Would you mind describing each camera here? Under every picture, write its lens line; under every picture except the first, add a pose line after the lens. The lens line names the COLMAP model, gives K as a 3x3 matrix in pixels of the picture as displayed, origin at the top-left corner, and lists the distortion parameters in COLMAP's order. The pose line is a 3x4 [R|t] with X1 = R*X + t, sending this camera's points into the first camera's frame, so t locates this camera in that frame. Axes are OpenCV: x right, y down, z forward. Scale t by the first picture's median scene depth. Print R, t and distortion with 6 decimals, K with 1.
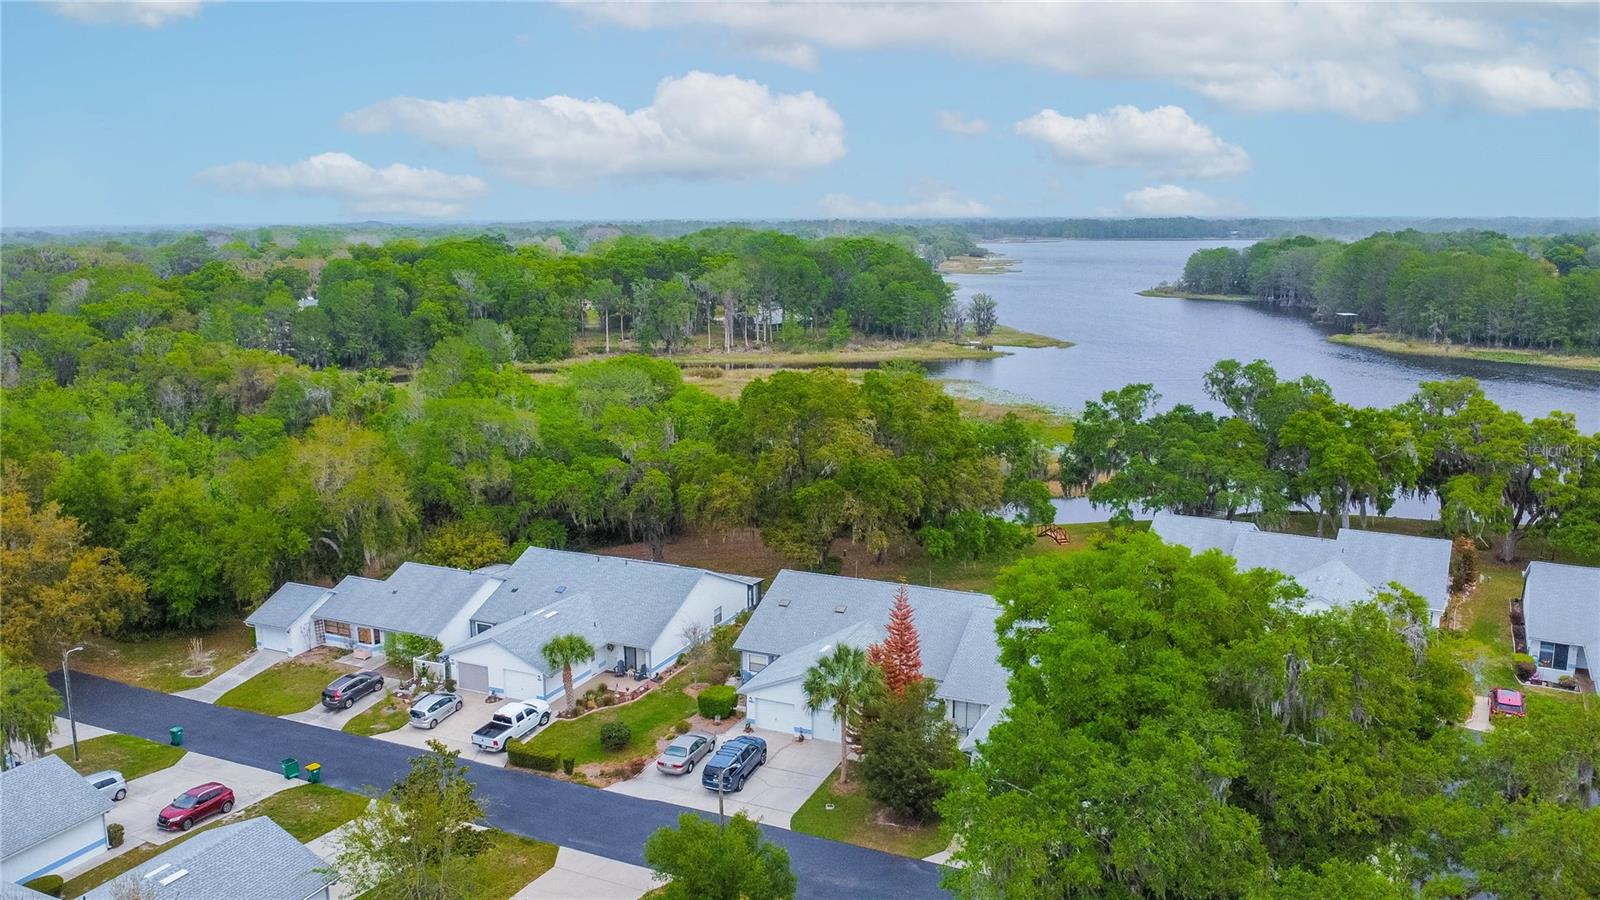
lens RADIAL K [[1212.5, 0, 795.0], [0, 1212.5, 442.0], [0, 0, 1]] dist [-0.031438, -0.009637]
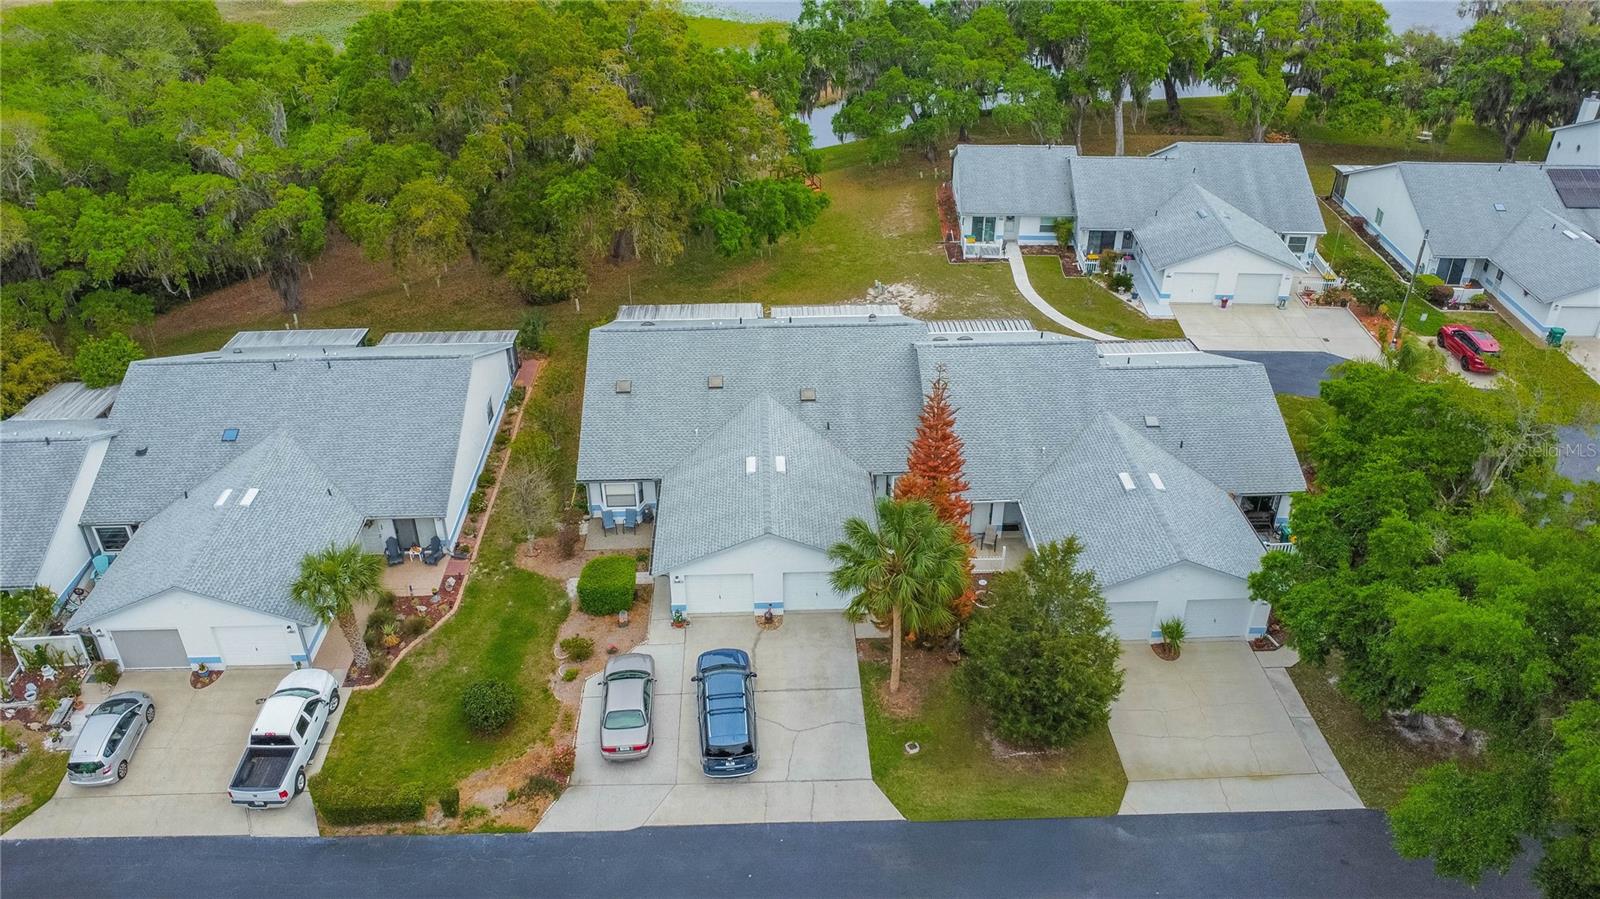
lens RADIAL K [[1162.4, 0, 795.2], [0, 1162.4, 446.3], [0, 0, 1]] dist [-0.027959, -0.009617]
pose [[0.895839, -0.230616, 0.379855, -0.112049], [0.084438, 0.927562, 0.364003, -0.037415], [-0.436284, -0.294014, 0.850419, 0.278012]]
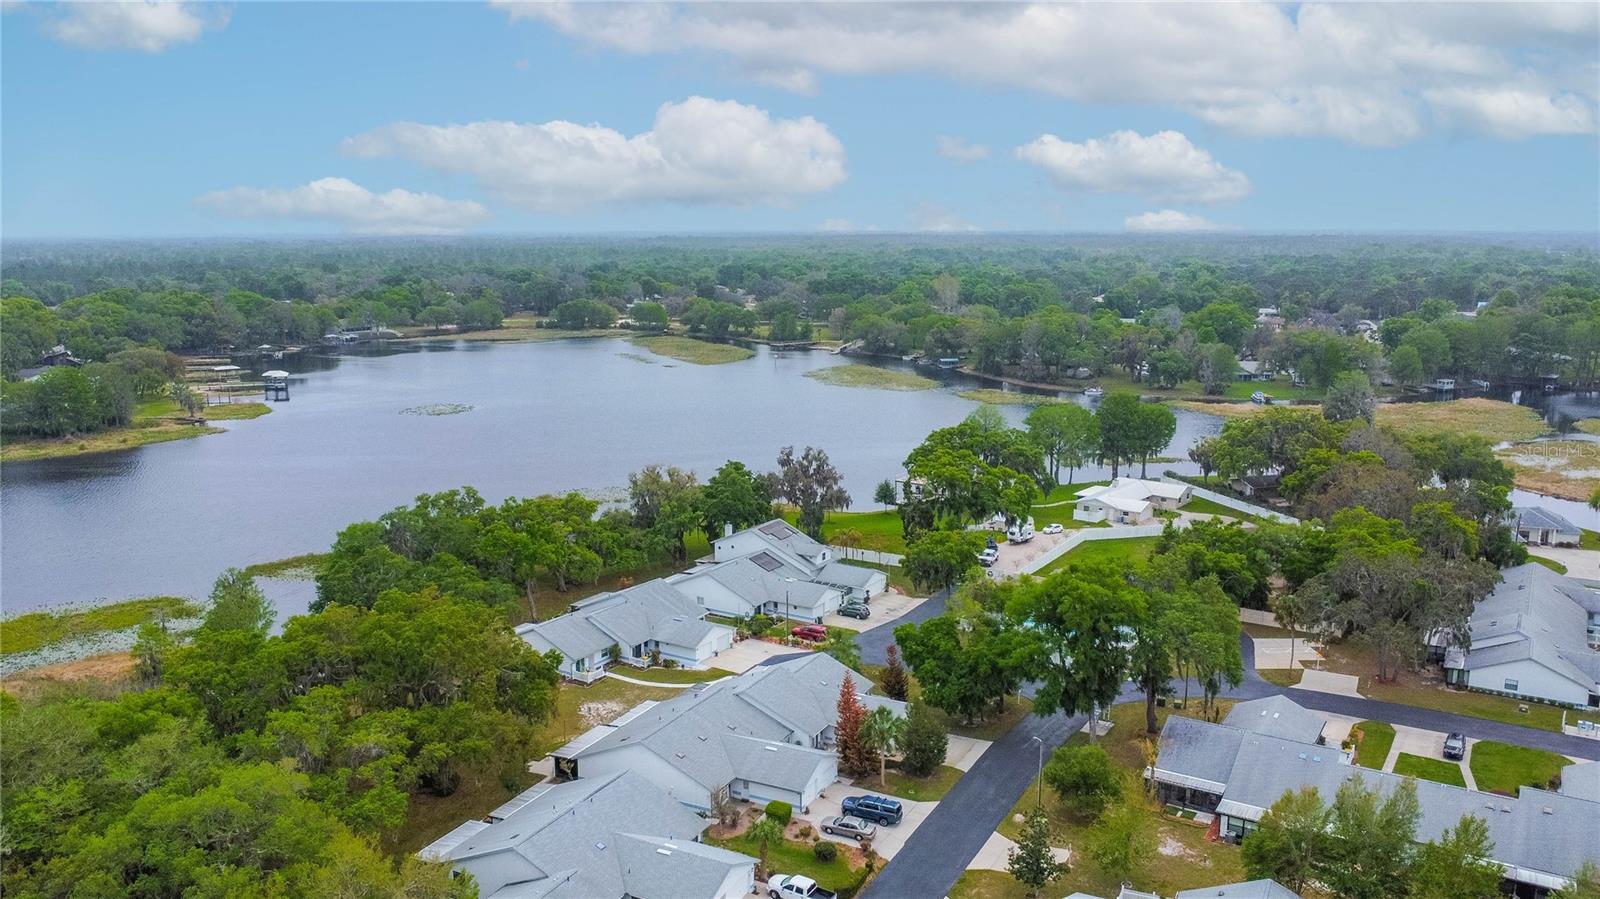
lens RADIAL K [[1212.5, 0, 795.0], [0, 1212.5, 441.5], [0, 0, 1]] dist [-0.031438, -0.009637]
pose [[0.044472, -0.166975, 0.984958, -0.818733], [0.183870, 0.970458, 0.156215, -0.251358], [-0.981944, 0.174157, 0.073860, 0.476842]]
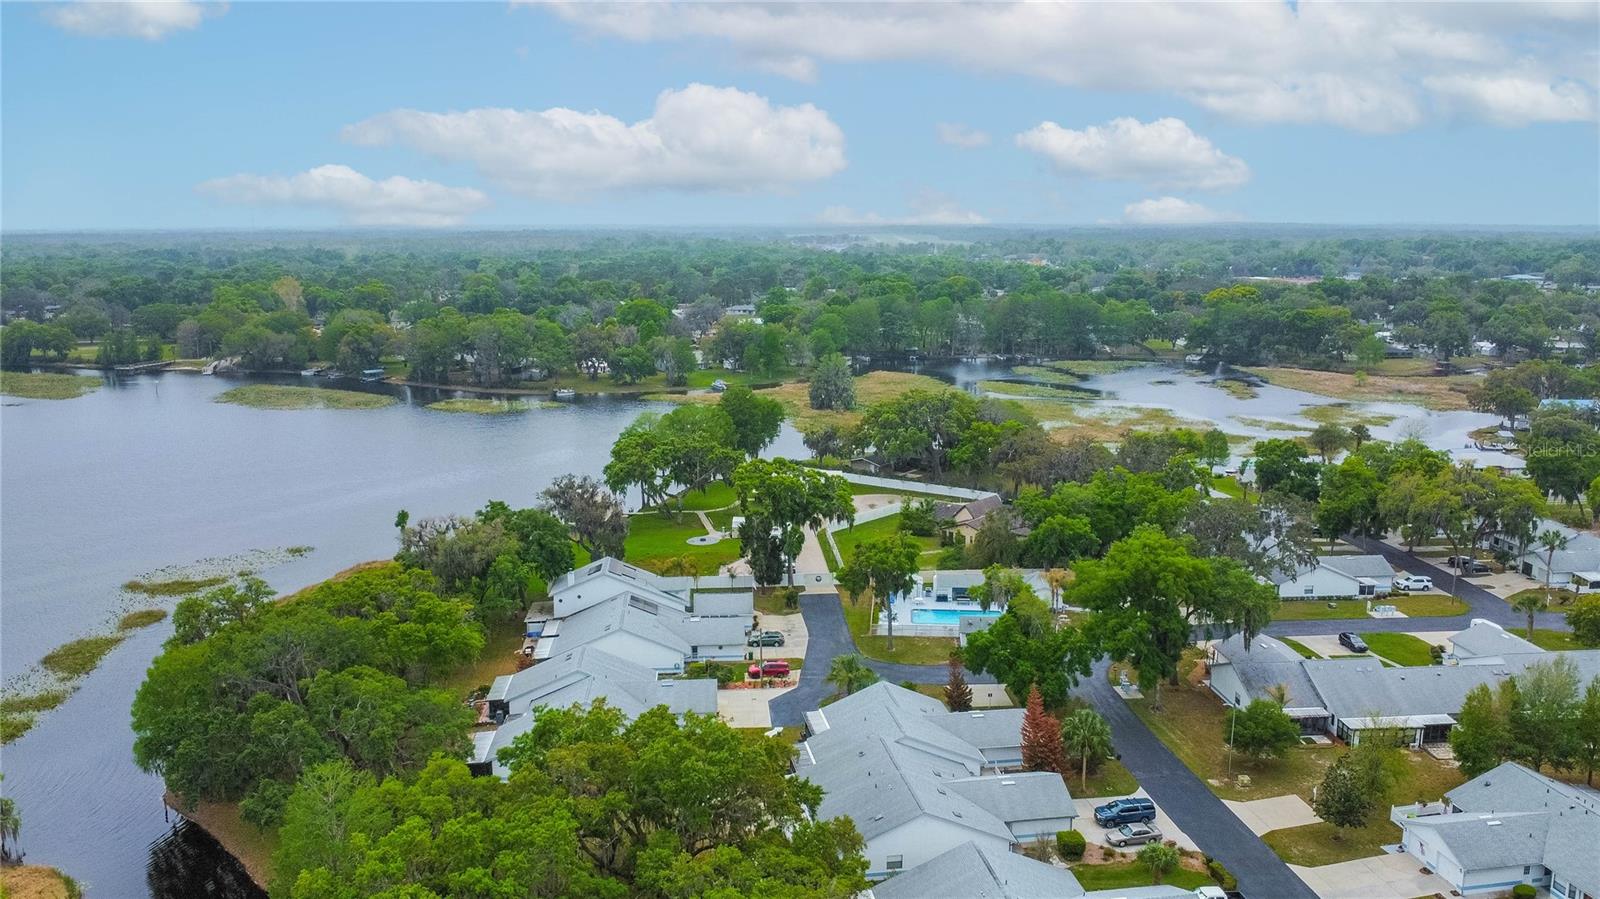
lens RADIAL K [[1243.8, 0, 800.0], [0, 1243.8, 449.5], [0, 0, 1]] dist [-0.041970, -0.004000]
pose [[-0.553618, -0.141926, 0.820587, -0.562471], [0.155793, 0.950323, 0.269472, -0.358969], [-0.818068, 0.277027, -0.504005, 1.069775]]
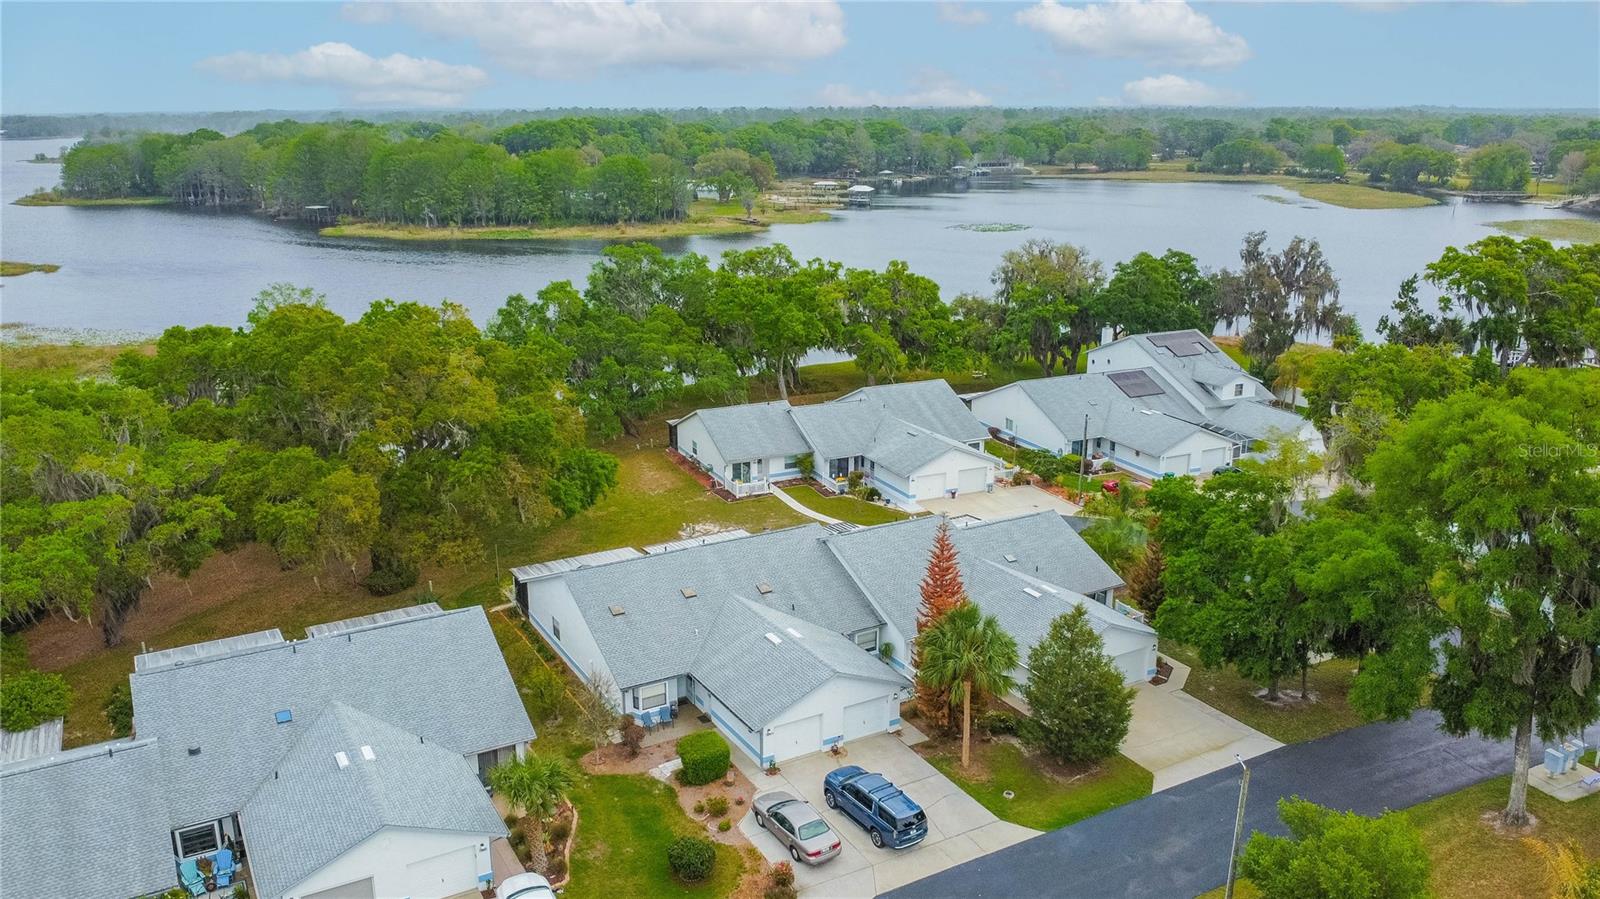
lens RADIAL K [[1212.5, 0, 795.0], [0, 1212.5, 441.5], [0, 0, 1]] dist [-0.031438, -0.009637]
pose [[0.585996, -0.213190, 0.781766, -0.331313], [0.147563, 0.976714, 0.155742, -0.044522], [-0.796765, 0.024095, 0.603809, 0.305738]]
